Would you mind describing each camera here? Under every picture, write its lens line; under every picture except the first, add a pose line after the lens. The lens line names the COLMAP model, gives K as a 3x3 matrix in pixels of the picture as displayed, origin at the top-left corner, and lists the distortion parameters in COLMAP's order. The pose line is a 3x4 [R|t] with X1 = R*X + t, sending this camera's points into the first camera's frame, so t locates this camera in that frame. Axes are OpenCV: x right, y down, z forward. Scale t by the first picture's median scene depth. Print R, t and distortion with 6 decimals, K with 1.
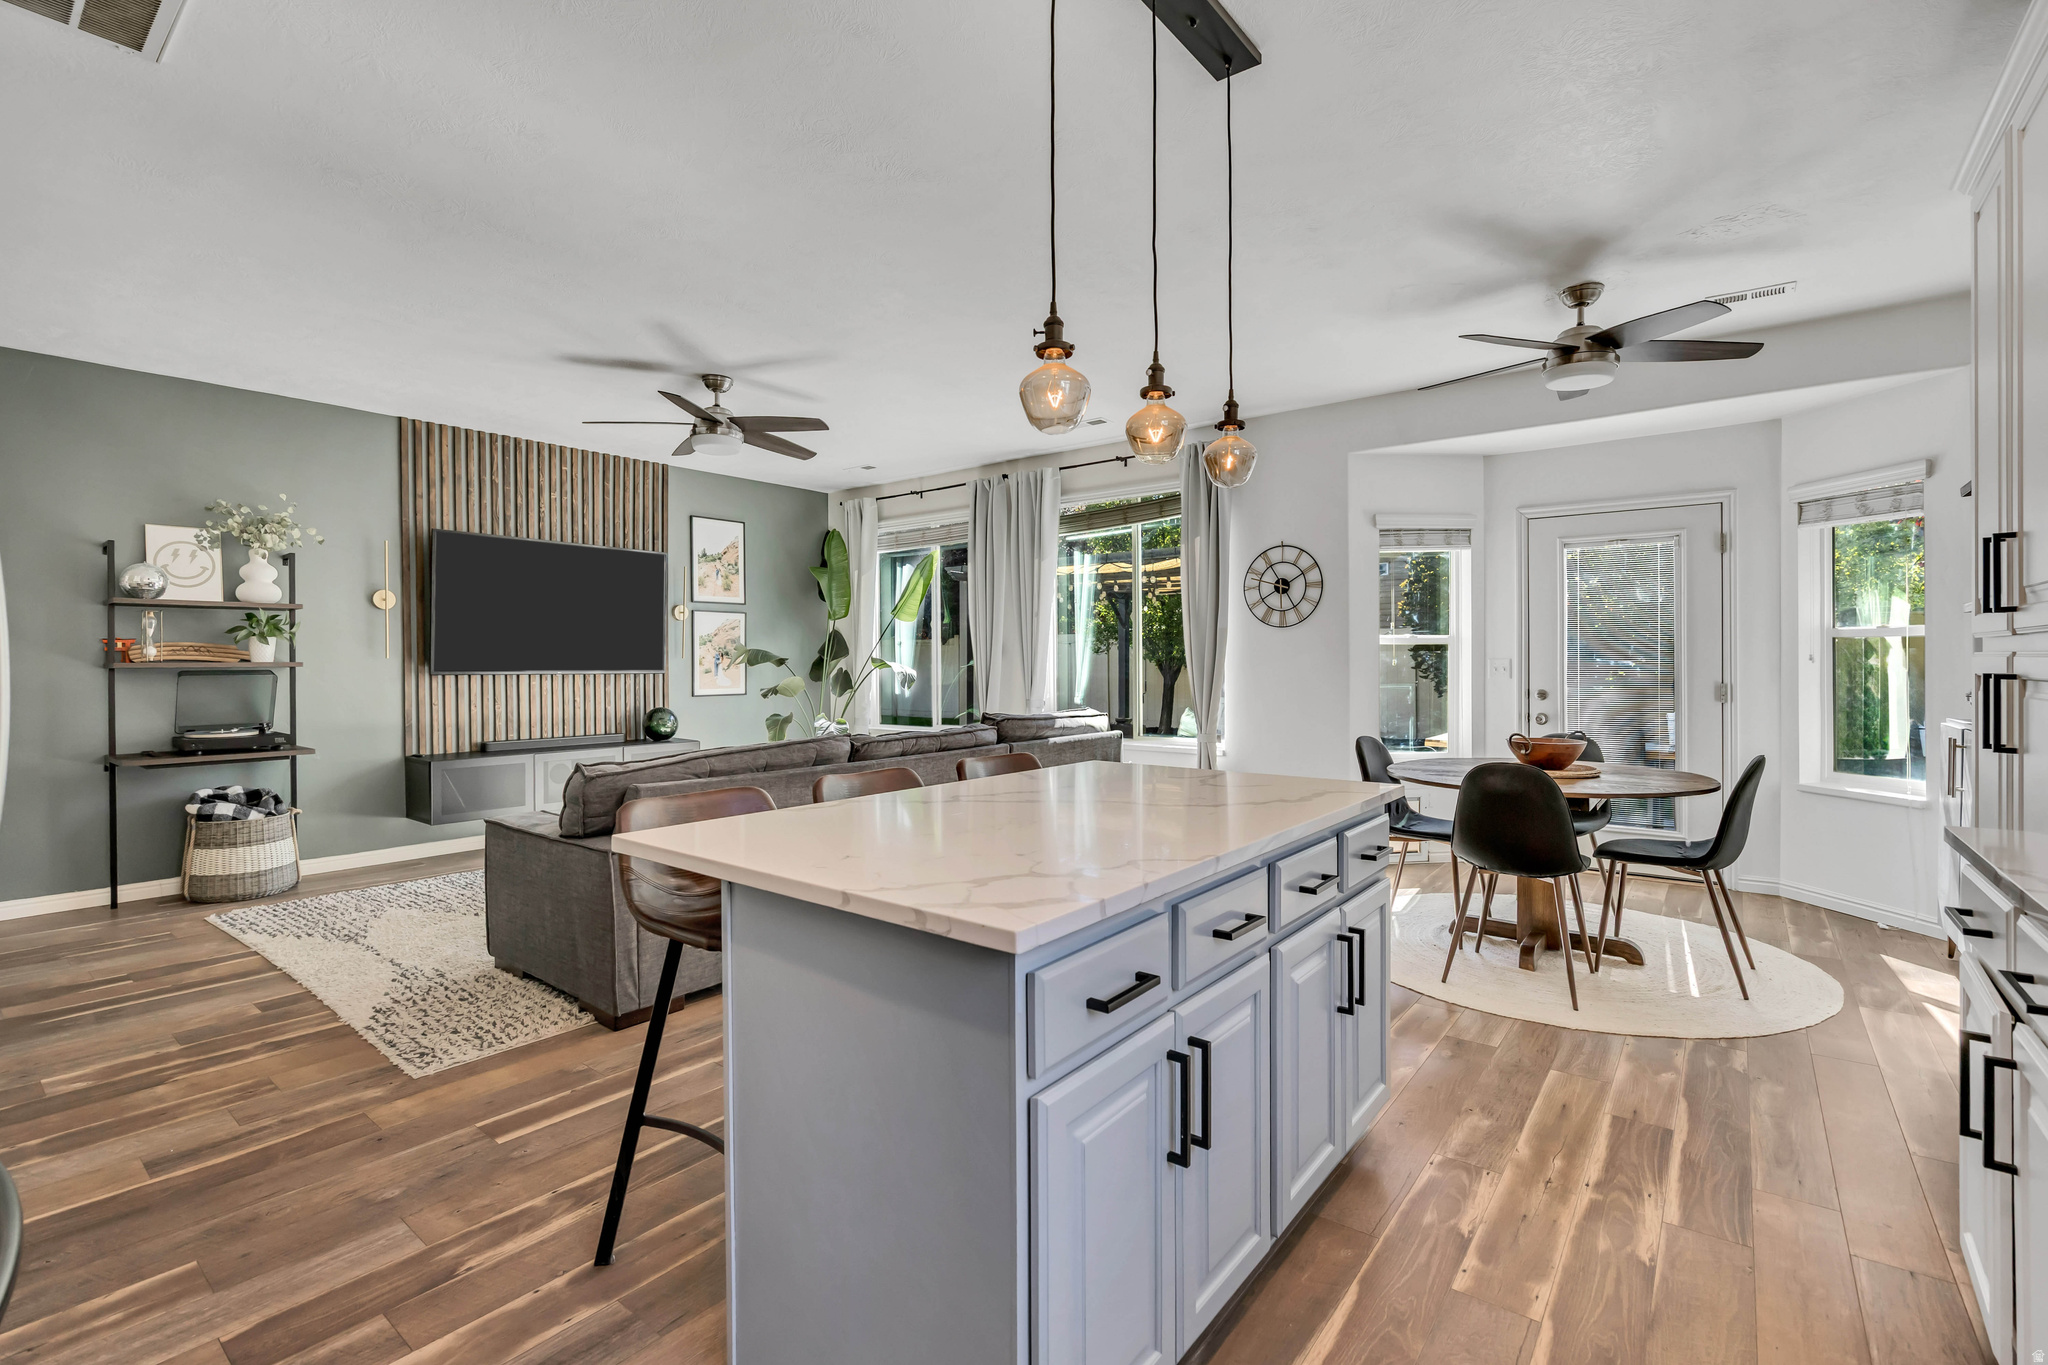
lens RADIAL K [[911.4, 0, 1026.8], [0, 911.4, 672.8], [0, 0, 1]] dist [-0.015421, 0.000273]
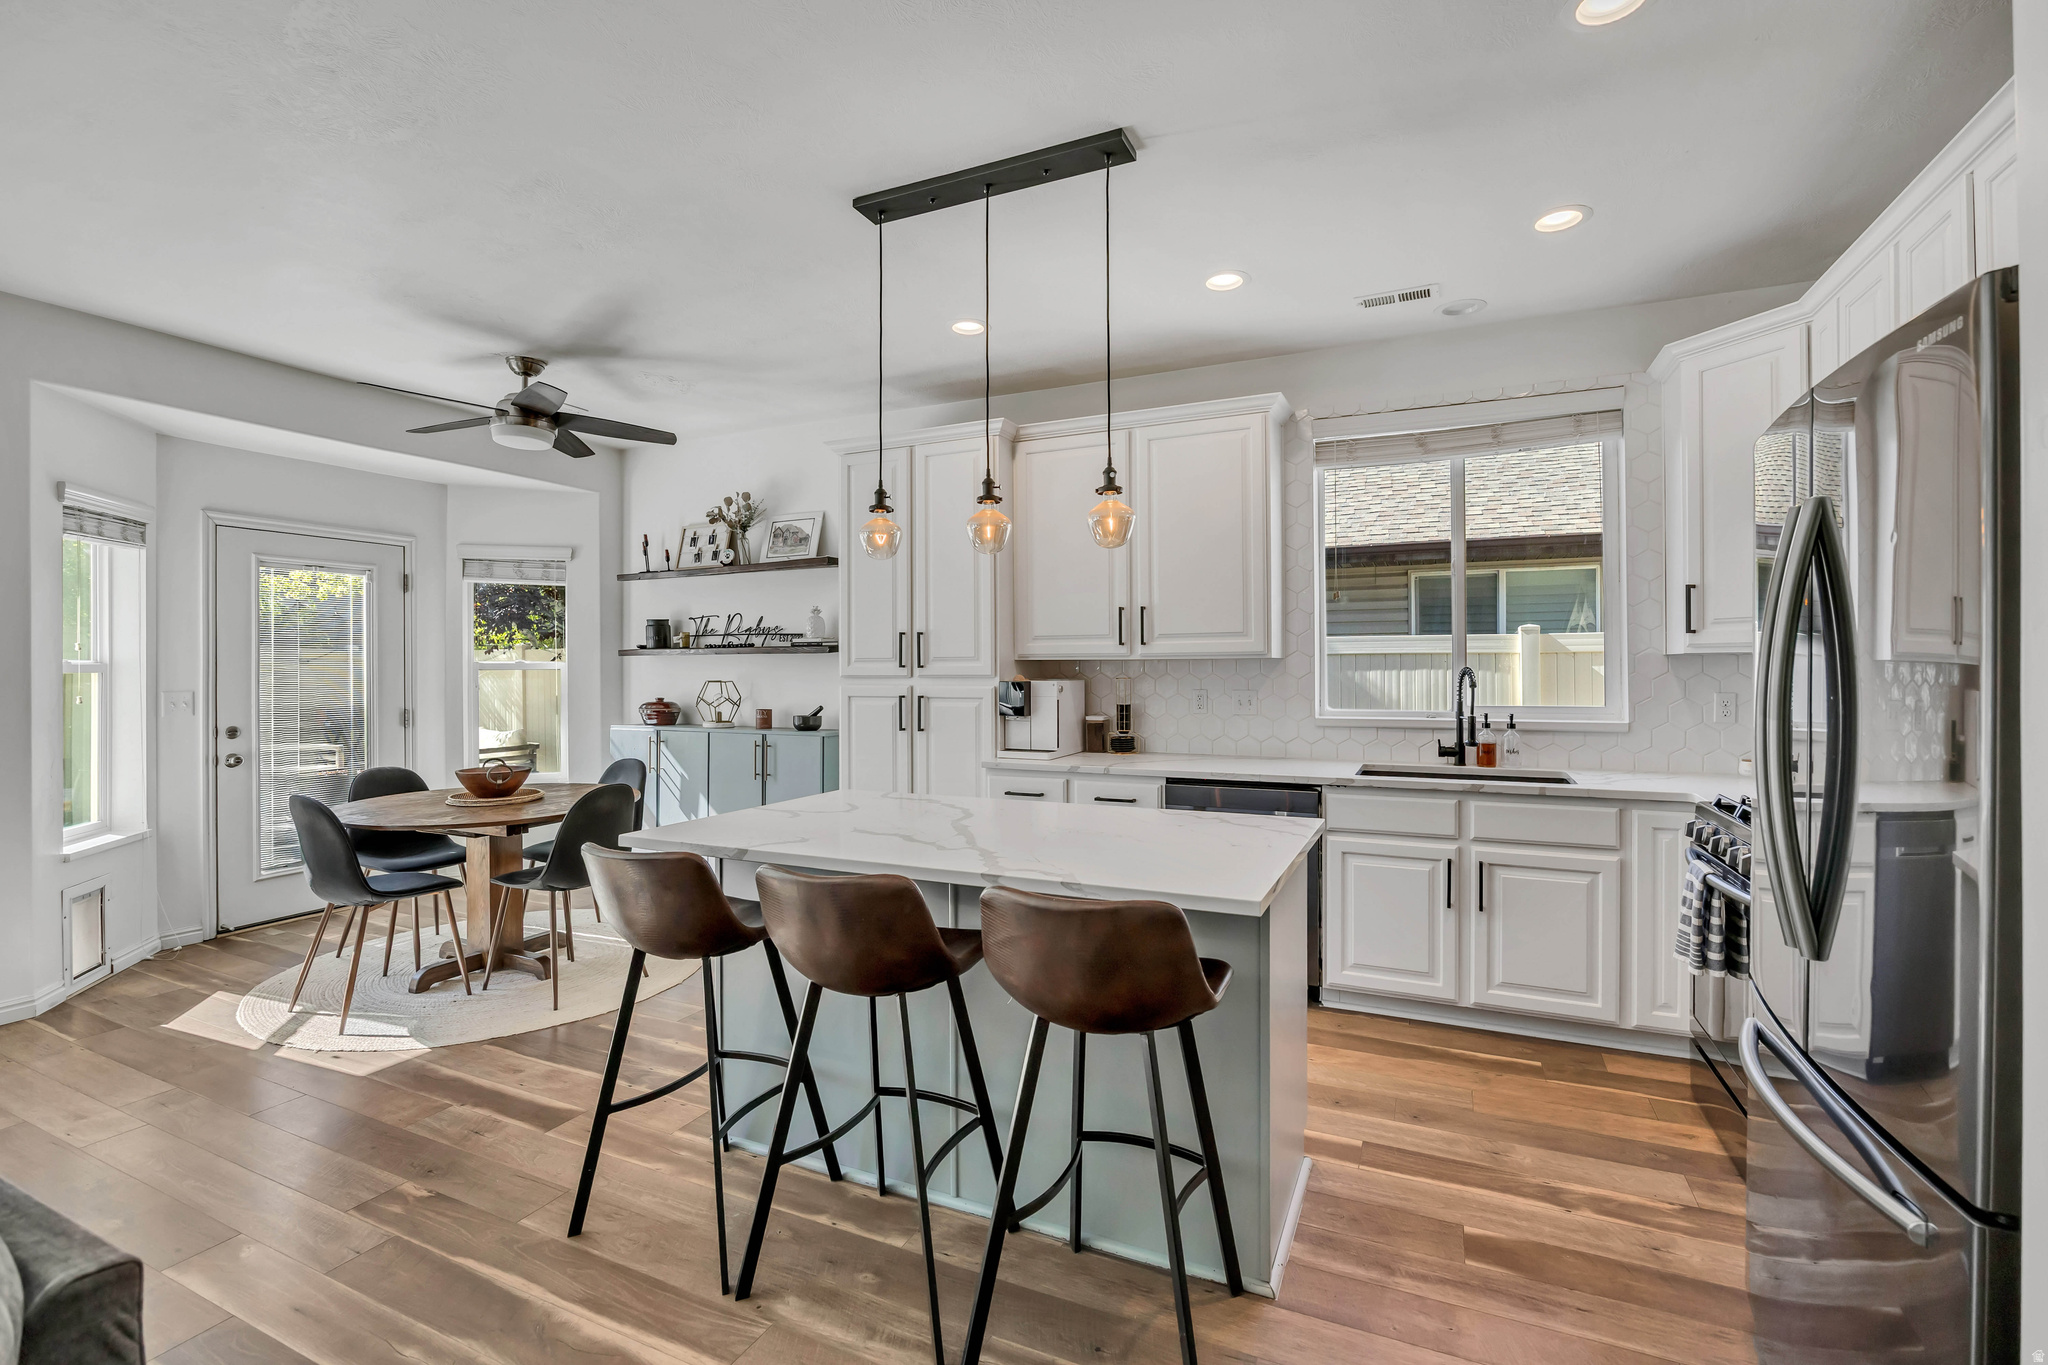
lens RADIAL K [[911.4, 0, 1019.5], [0, 911.4, 662.7], [0, 0, 1]] dist [-0.015421, 0.000273]
pose [[-0.228221, 0.008370, 0.973573, -0.470598], [0.016347, 0.999855, -0.004764, -0.027543], [-0.973472, 0.014828, -0.228324, 0.511443]]
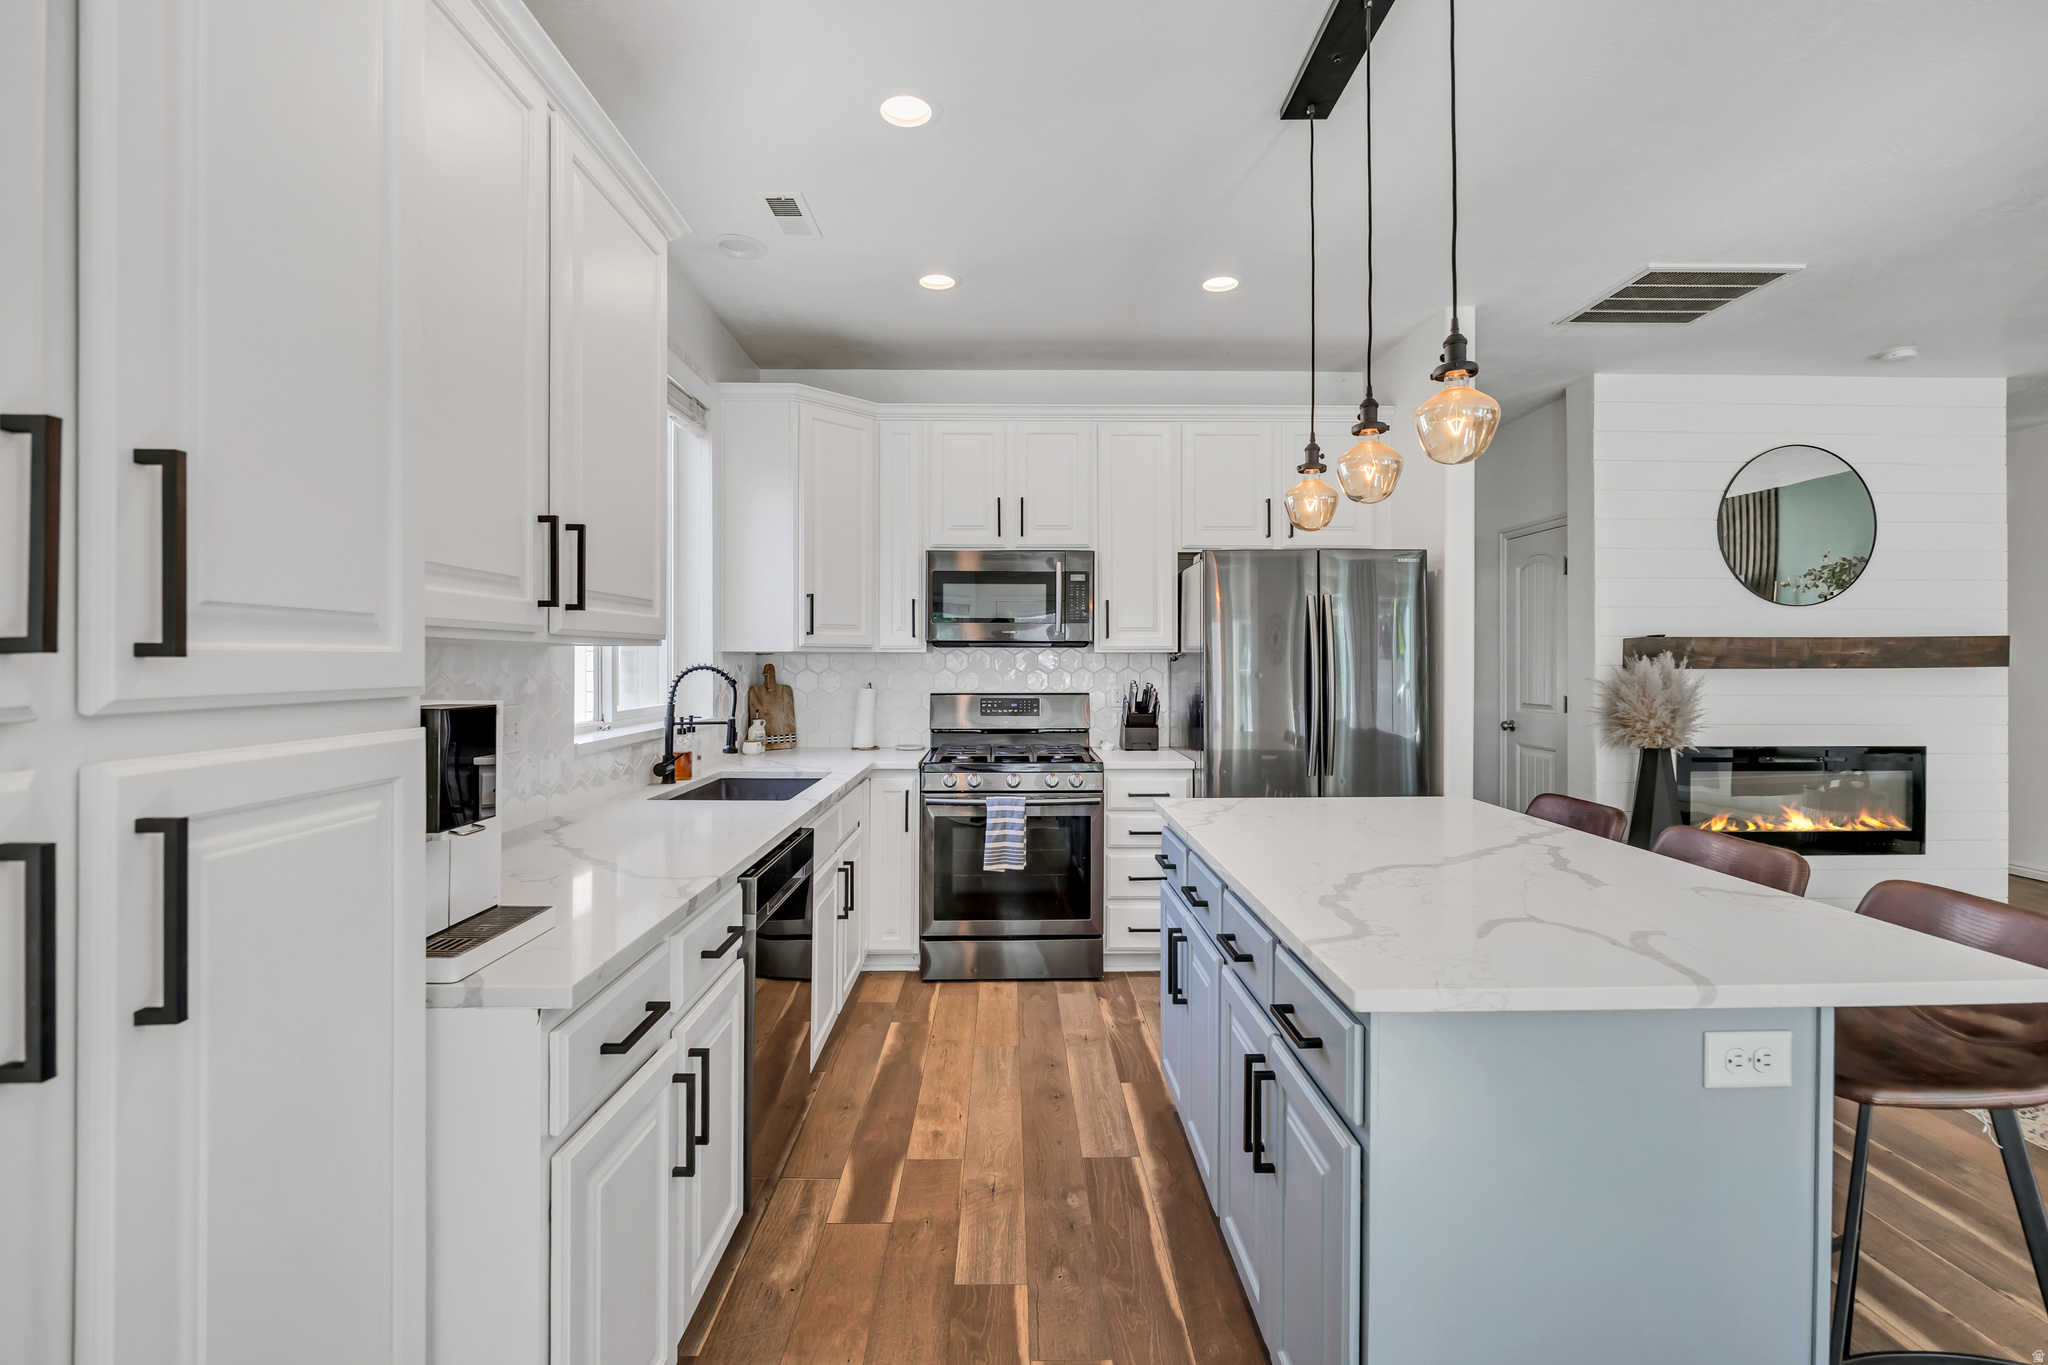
lens RADIAL K [[911.4, 0, 1023.9], [0, 911.4, 666.7], [0, 0, 1]] dist [-0.015421, 0.000273]
pose [[-0.775680, 0.007439, -0.631083, 0.421941], [-0.005295, 0.999819, 0.018294, -0.031373], [0.631104, 0.017532, -0.775500, 0.617218]]
